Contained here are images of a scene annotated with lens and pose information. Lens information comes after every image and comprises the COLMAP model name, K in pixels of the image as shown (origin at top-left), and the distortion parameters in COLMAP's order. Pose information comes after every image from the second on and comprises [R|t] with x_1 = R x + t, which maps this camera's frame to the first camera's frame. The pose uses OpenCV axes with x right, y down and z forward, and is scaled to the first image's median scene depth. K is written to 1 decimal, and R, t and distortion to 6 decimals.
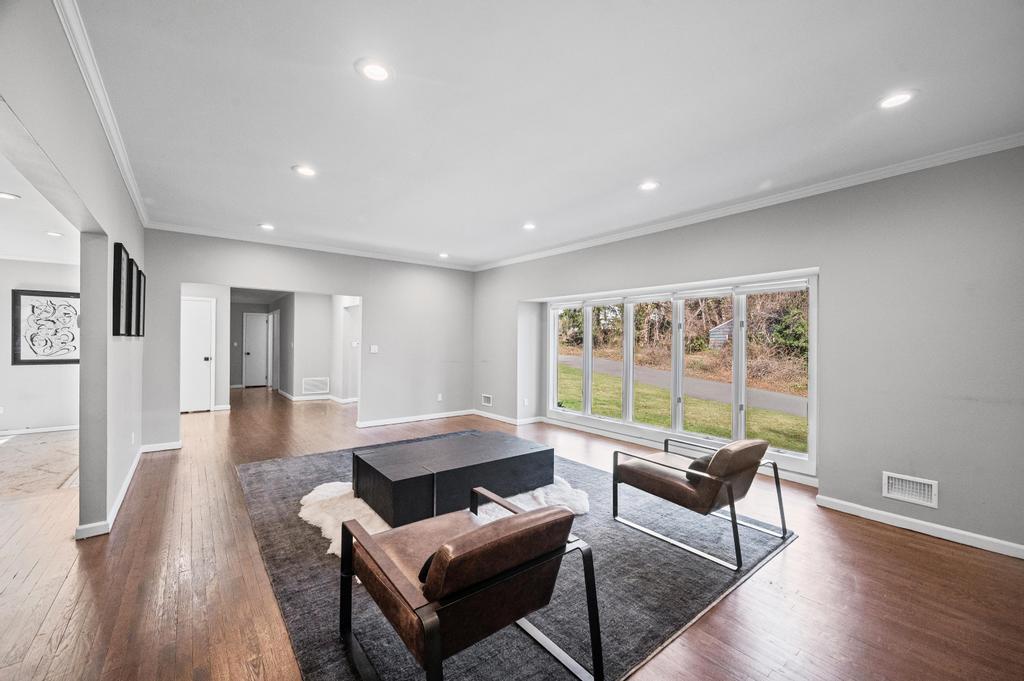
lens RADIAL K [[406.2, 0, 514.4], [0, 406.2, 340.6], [0, 0, 1]] dist [-0.000667, -0.000281]
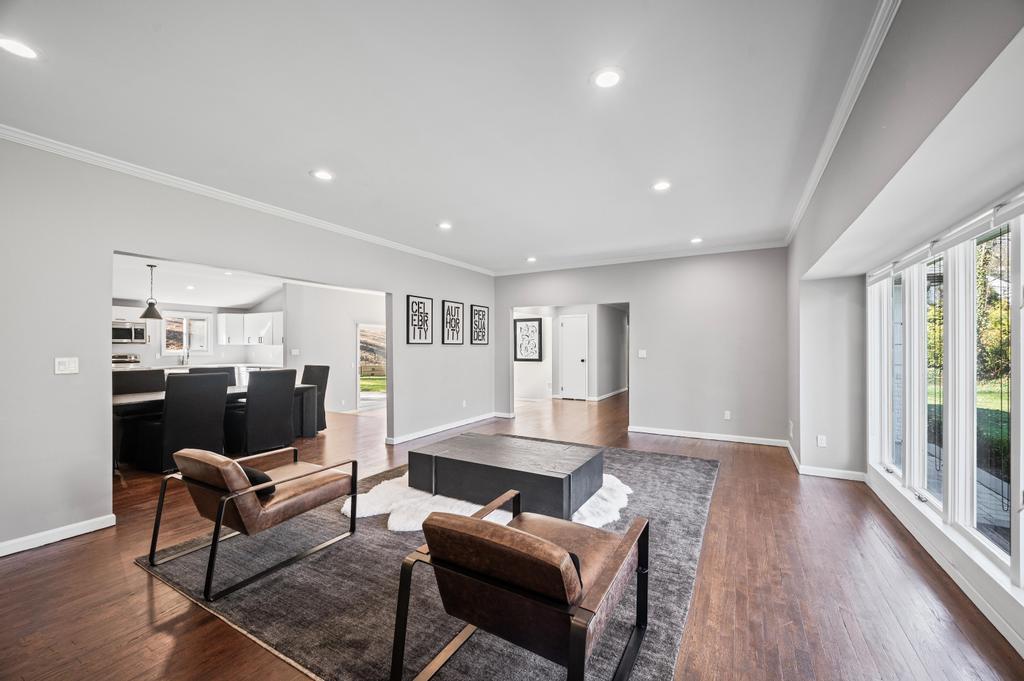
lens RADIAL K [[406.2, 0, 514.9], [0, 406.2, 343.8], [0, 0, 1]] dist [-0.000667, -0.000281]
pose [[0.379501, -0.015421, -0.925063, 0.404457], [0.006985, 0.999880, -0.013802, 0.007834], [0.925165, -0.001224, 0.379563, 0.314540]]
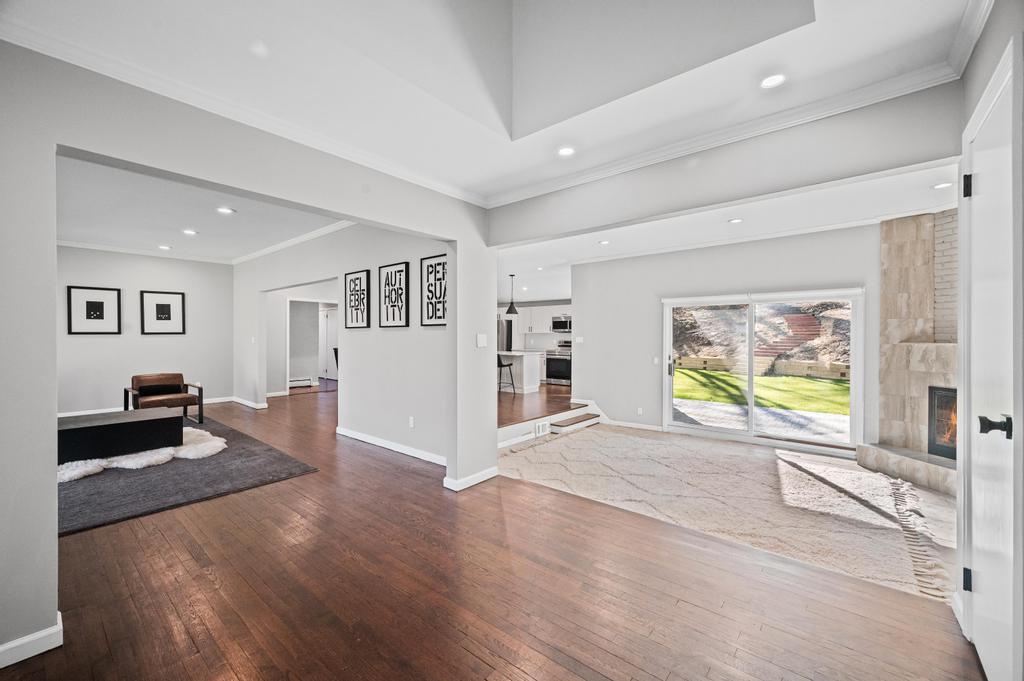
lens RADIAL K [[406.2, 0, 512.0], [0, 406.2, 337.1], [0, 0, 1]] dist [-0.000667, -0.000281]
pose [[-0.978542, -0.011425, -0.205731, -0.559958], [-0.010445, 0.999928, -0.005849, 0.012405], [0.205783, -0.003575, -0.978591, 1.194094]]
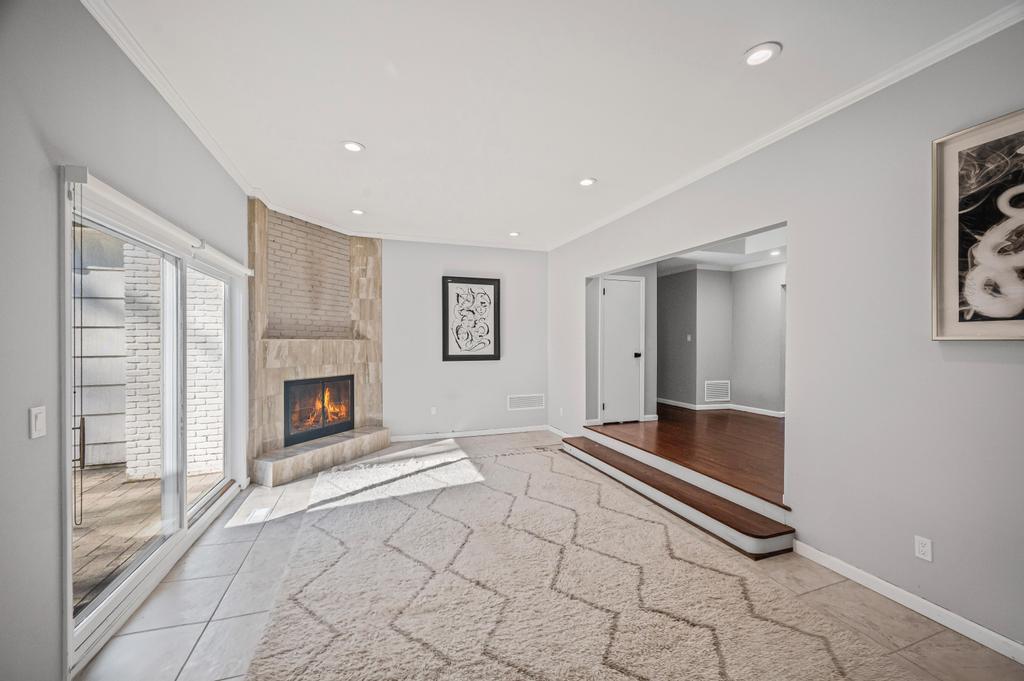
lens RADIAL K [[406.2, 0, 516.4], [0, 406.2, 337.3], [0, 0, 1]] dist [-0.000667, -0.000281]
pose [[0.946970, -0.009884, -0.321169, -0.773836], [0.007549, 0.999935, -0.008515, 0.016576], [0.321233, 0.005639, 0.946983, 0.199459]]
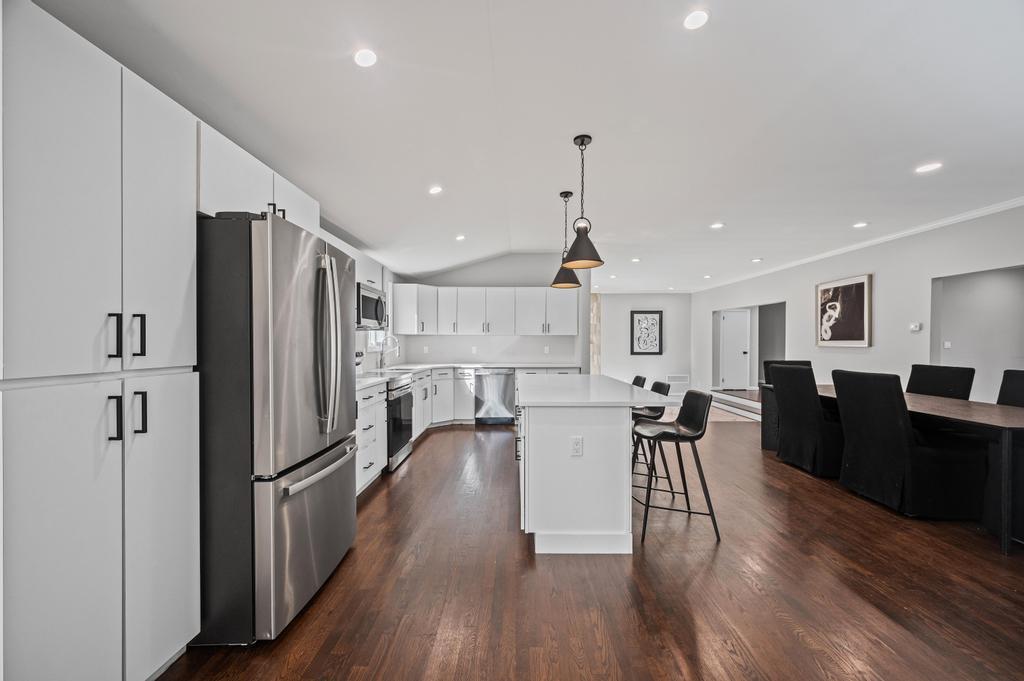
lens RADIAL K [[406.2, 0, 513.8], [0, 406.2, 343.7], [0, 0, 1]] dist [-0.000667, -0.000281]
pose [[0.778695, -0.003105, -0.627396, -0.533757], [0.006092, 0.999978, 0.002613, 0.005633], [0.627374, -0.005857, 0.778696, -0.619602]]
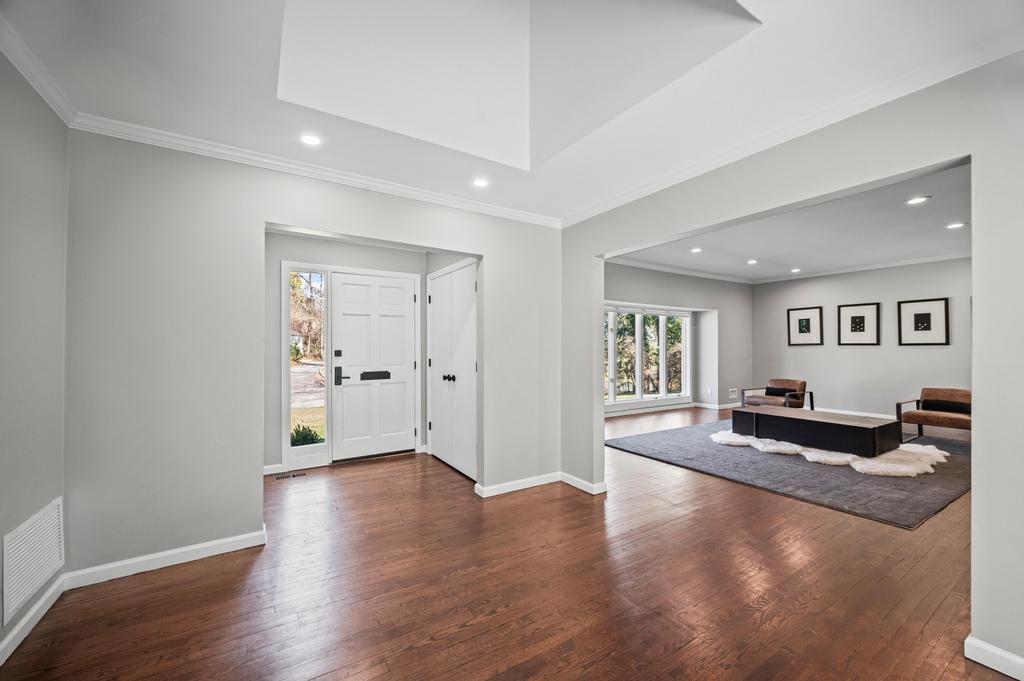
lens RADIAL K [[406.2, 0, 513.0], [0, 406.2, 345.3], [0, 0, 1]] dist [-0.000667, -0.000281]
pose [[0.060889, -0.014282, 0.998042, -0.915919], [-0.010374, 0.999835, 0.014940, 0.004247], [-0.998091, -0.011264, 0.060730, 0.923699]]
